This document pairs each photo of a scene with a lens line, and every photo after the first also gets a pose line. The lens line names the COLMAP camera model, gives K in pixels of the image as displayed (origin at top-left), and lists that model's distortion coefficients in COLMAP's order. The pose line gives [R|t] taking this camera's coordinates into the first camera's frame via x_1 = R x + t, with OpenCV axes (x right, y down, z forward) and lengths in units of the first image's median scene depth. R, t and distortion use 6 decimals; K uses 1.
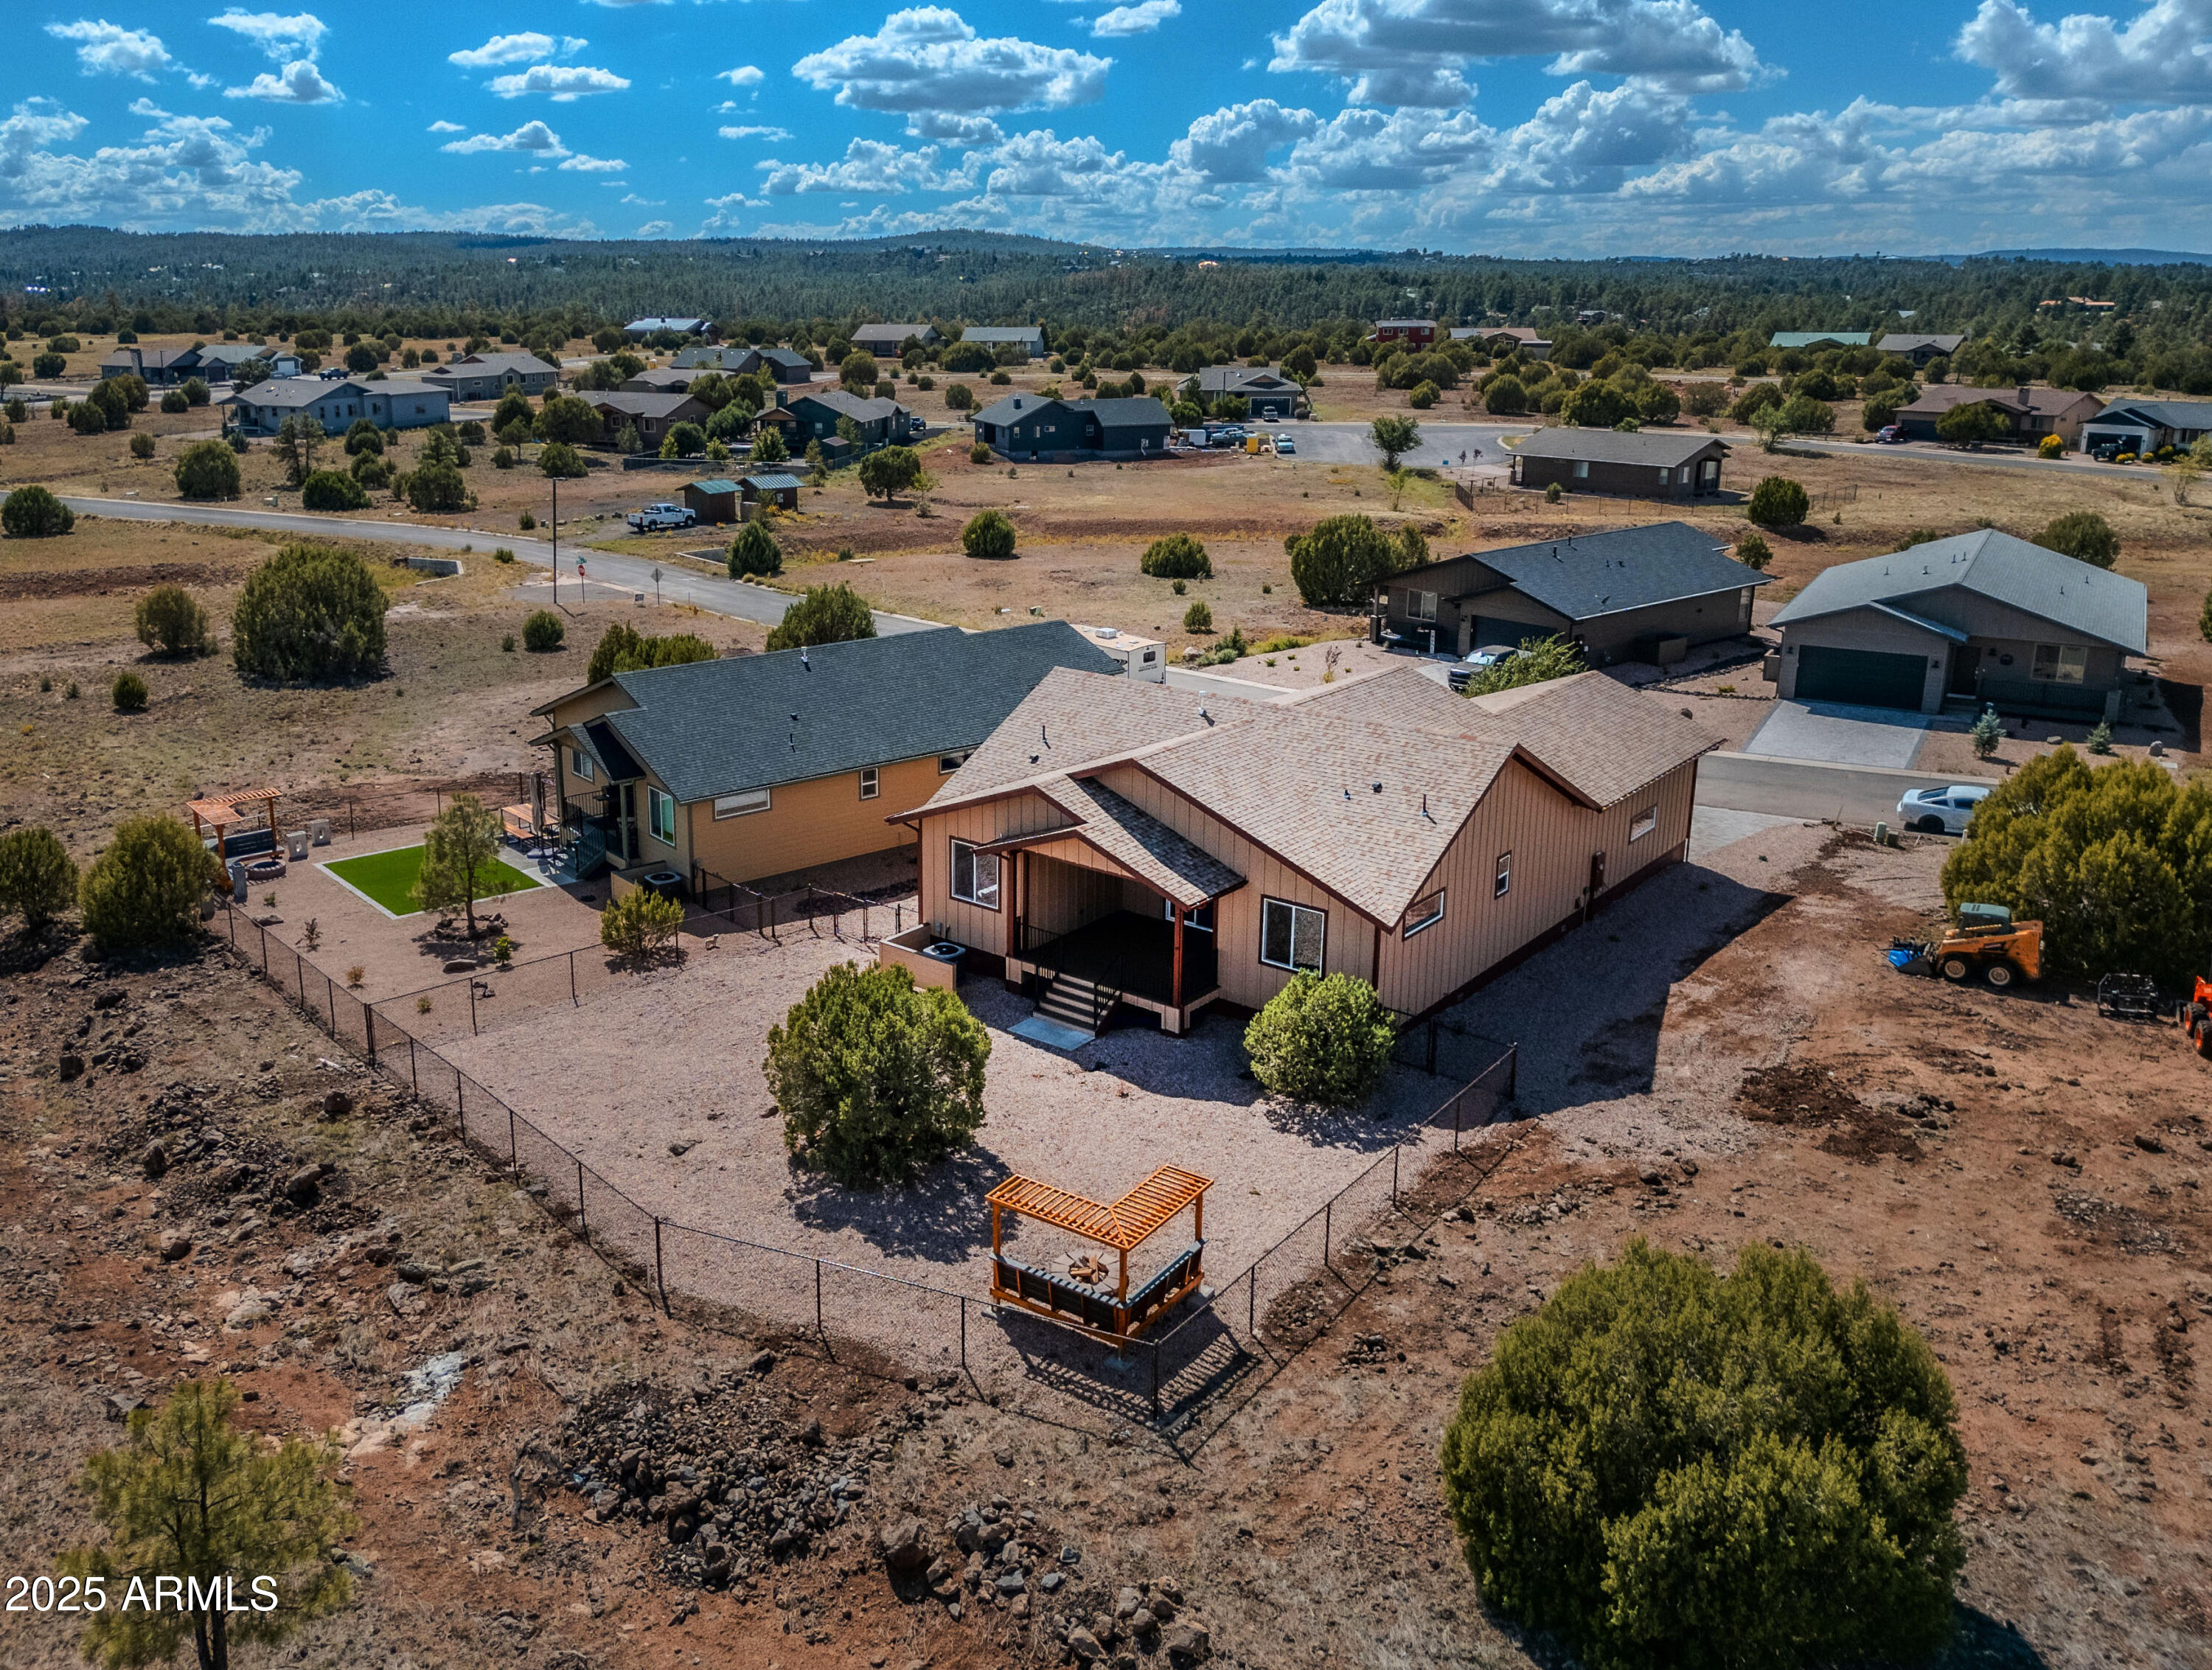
lens RADIAL K [[1796.0, 0, 954.0], [0, 1796.0, 721.8], [0, 0, 1]] dist [0.050687, -0.045226]
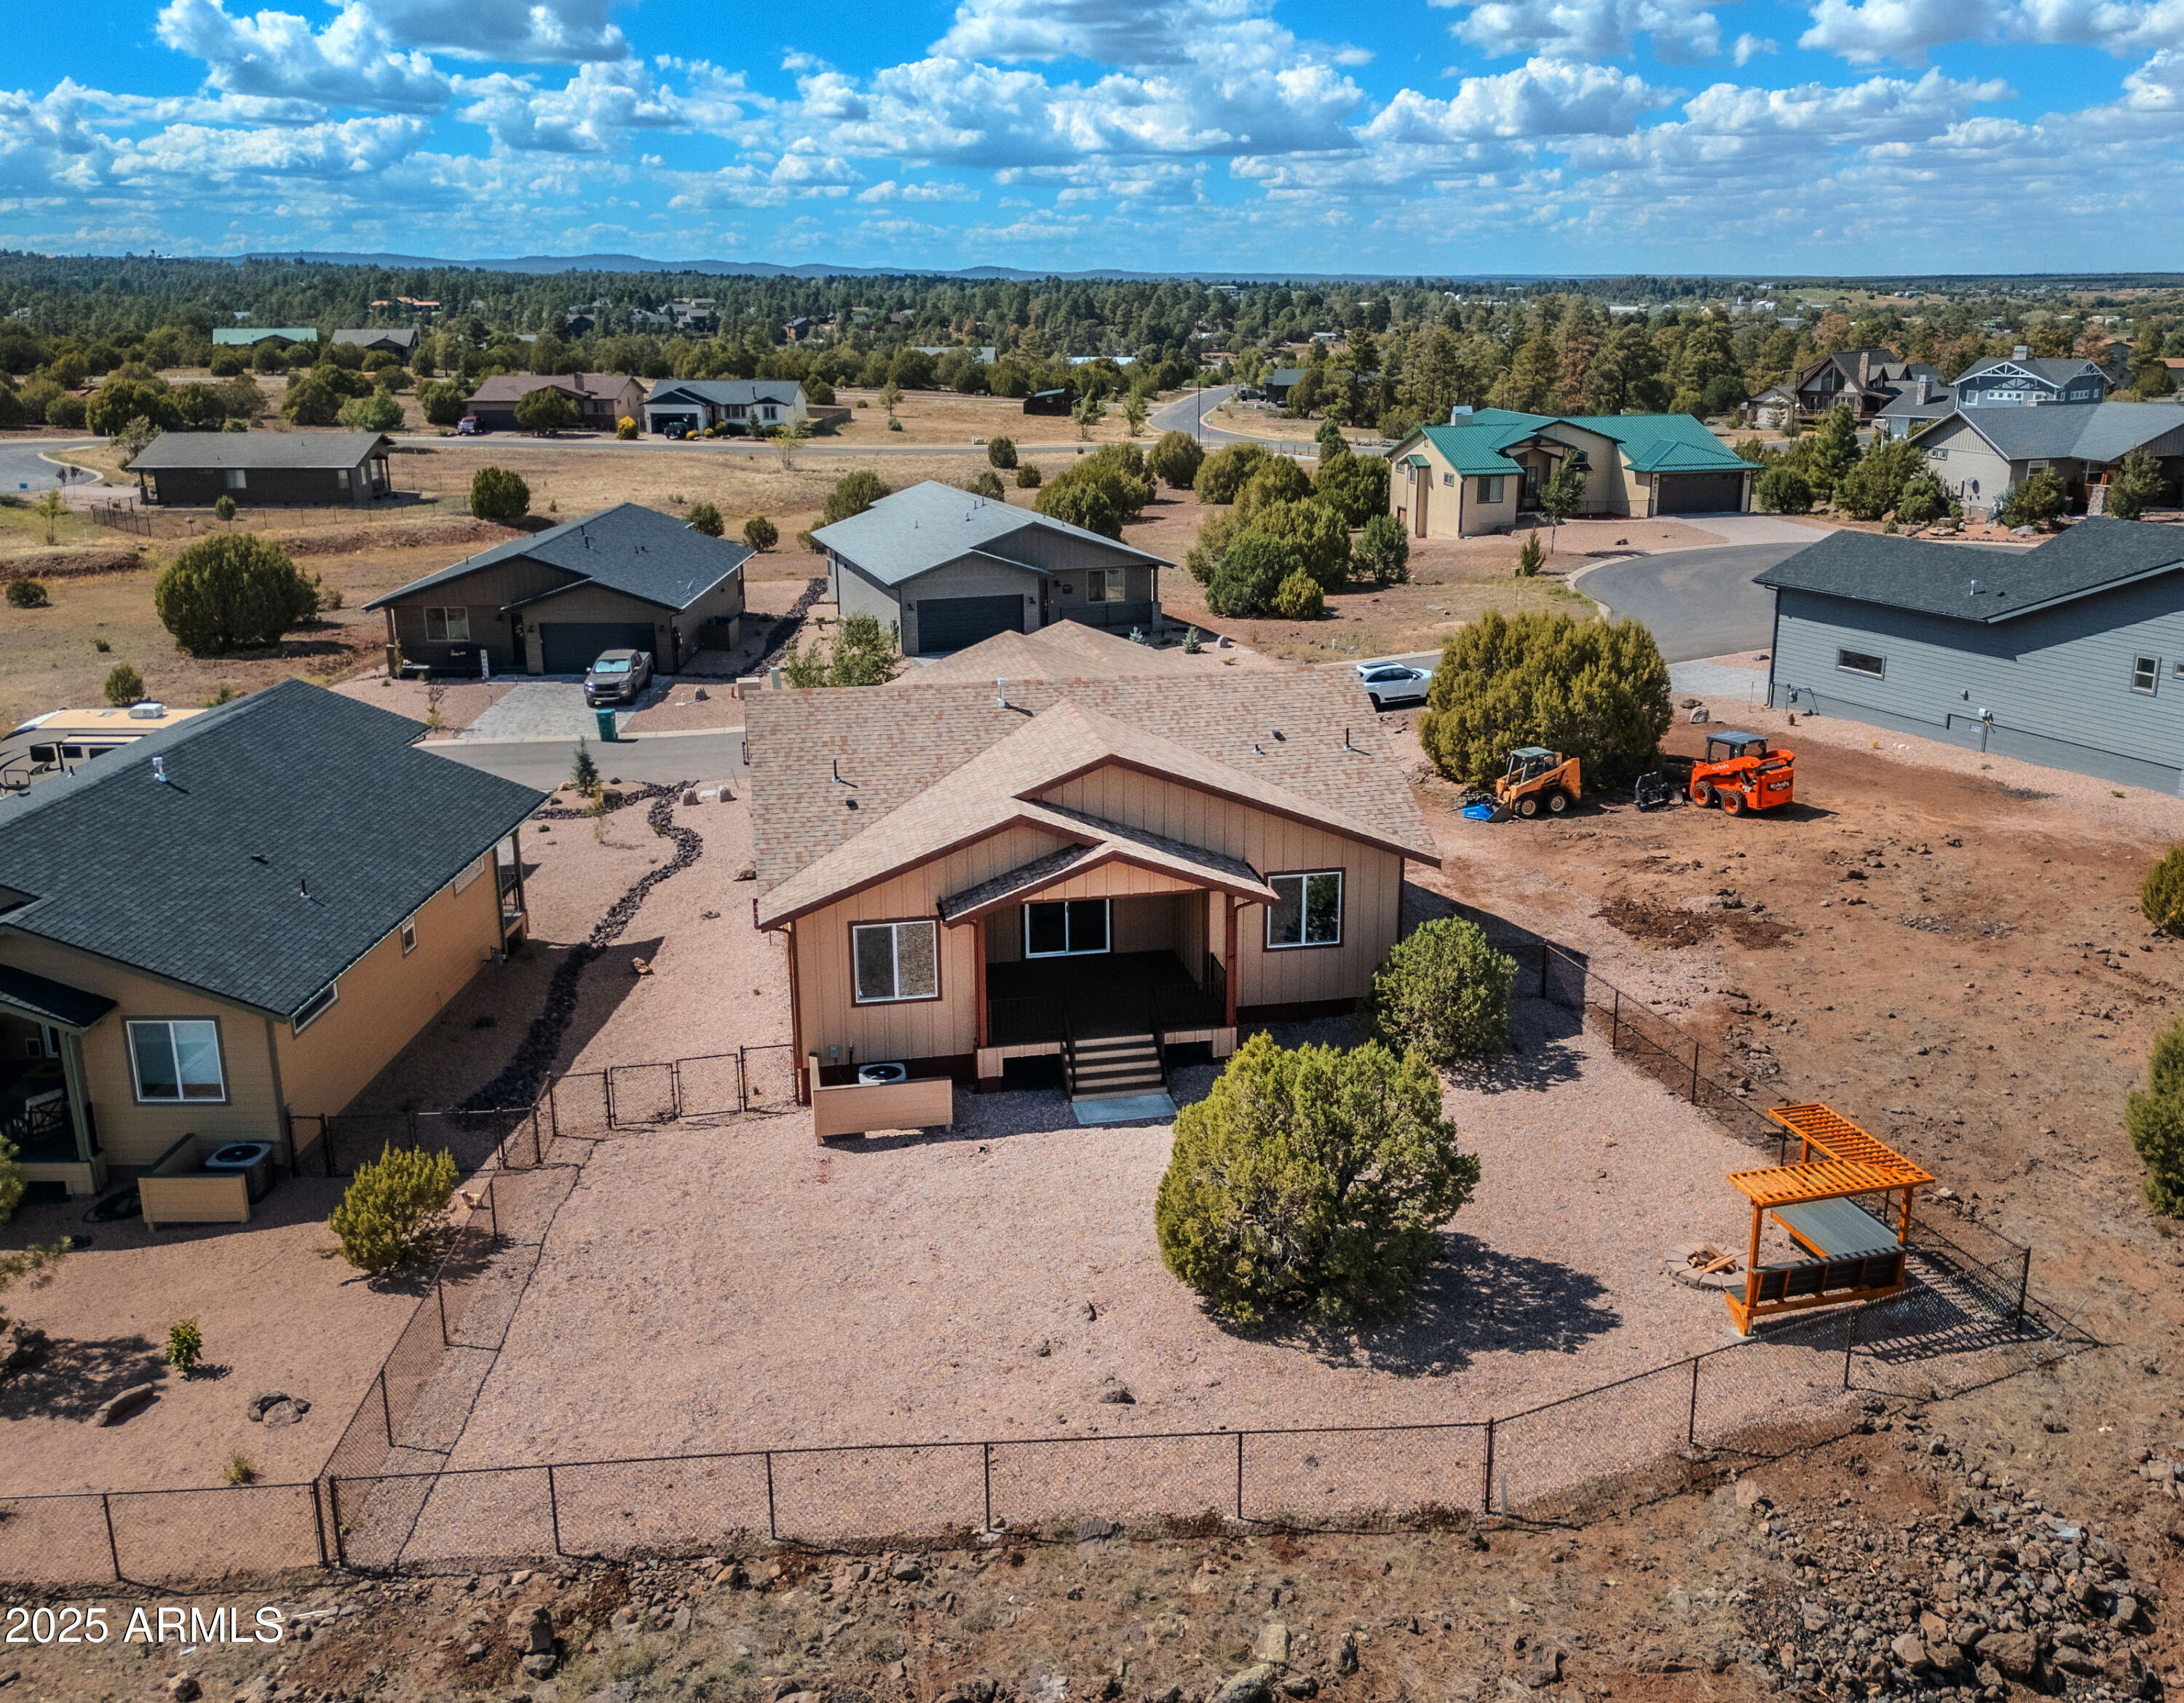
lens RADIAL K [[1944.1, 0, 1134.5], [0, 1944.1, 785.7], [0, 0, 1]] dist [0.080191, -0.084719]
pose [[0.611230, -0.200180, 0.765719, -0.503751], [0.192003, 0.976089, 0.101912, -0.047116], [-0.767811, 0.084728, 0.635049, 0.379932]]
